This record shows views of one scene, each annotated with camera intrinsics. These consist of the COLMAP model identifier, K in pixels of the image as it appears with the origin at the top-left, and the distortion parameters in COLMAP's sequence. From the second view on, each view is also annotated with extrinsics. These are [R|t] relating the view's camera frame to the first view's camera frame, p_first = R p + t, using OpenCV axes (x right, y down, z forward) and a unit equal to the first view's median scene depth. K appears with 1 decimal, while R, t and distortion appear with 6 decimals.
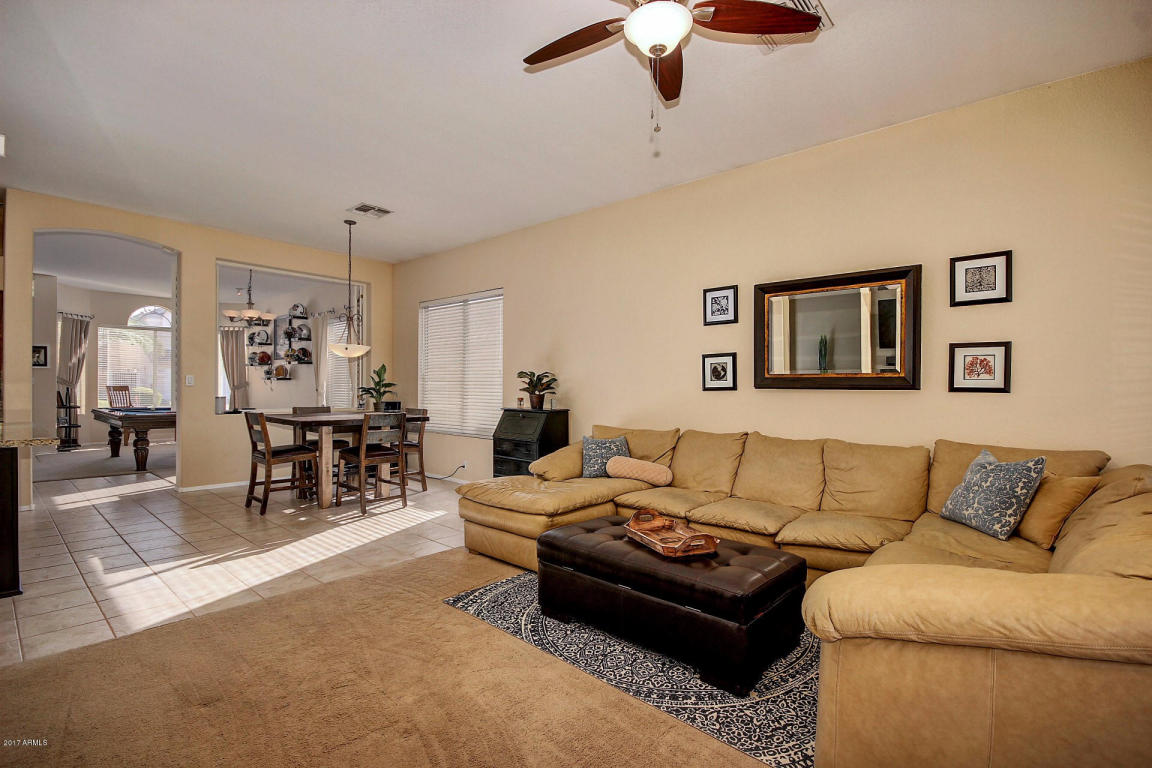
lens RADIAL K [[534.4, 0, 581.6], [0, 534.4, 386.6], [0, 0, 1]] dist [-0.002660, -0.000139]
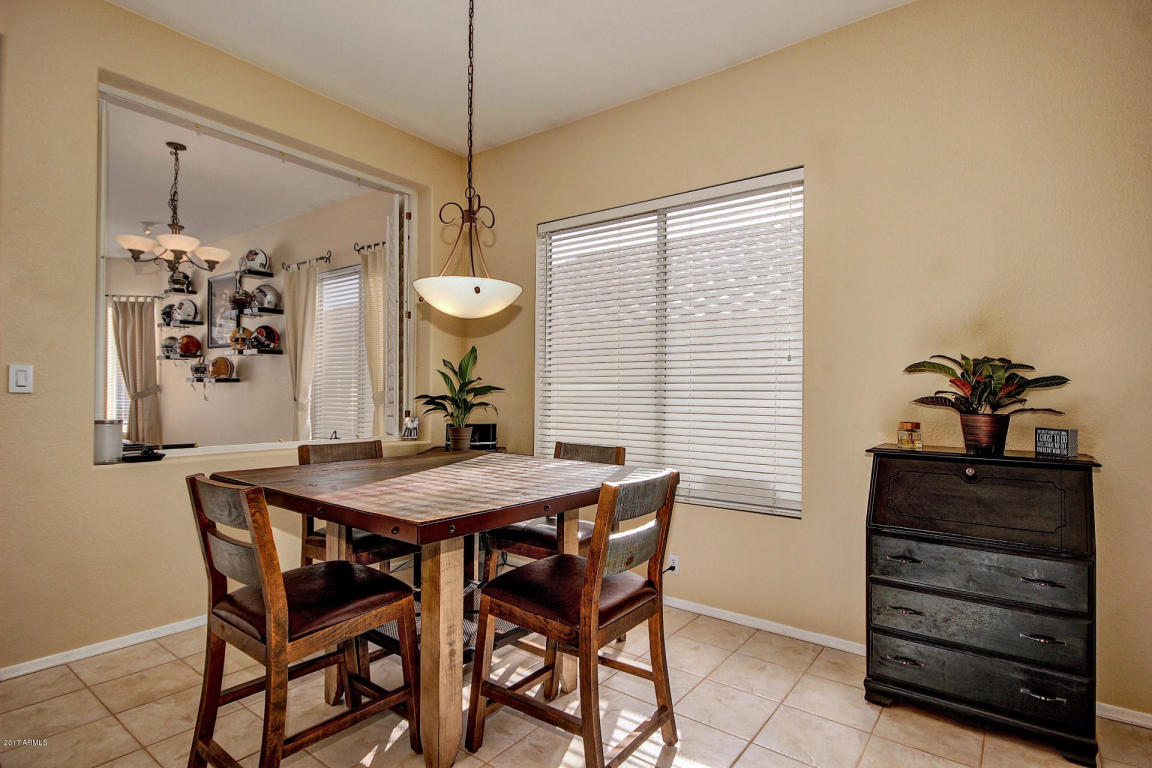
lens RADIAL K [[579.3, 0, 581.8], [0, 579.3, 388.3], [0, 0, 1]] dist [-0.000650, -0.000493]
pose [[0.996477, 0.001252, 0.083851, -0.234967], [-0.000524, 0.999962, -0.008703, -0.000496], [-0.083859, 0.008629, 0.996440, 0.351762]]
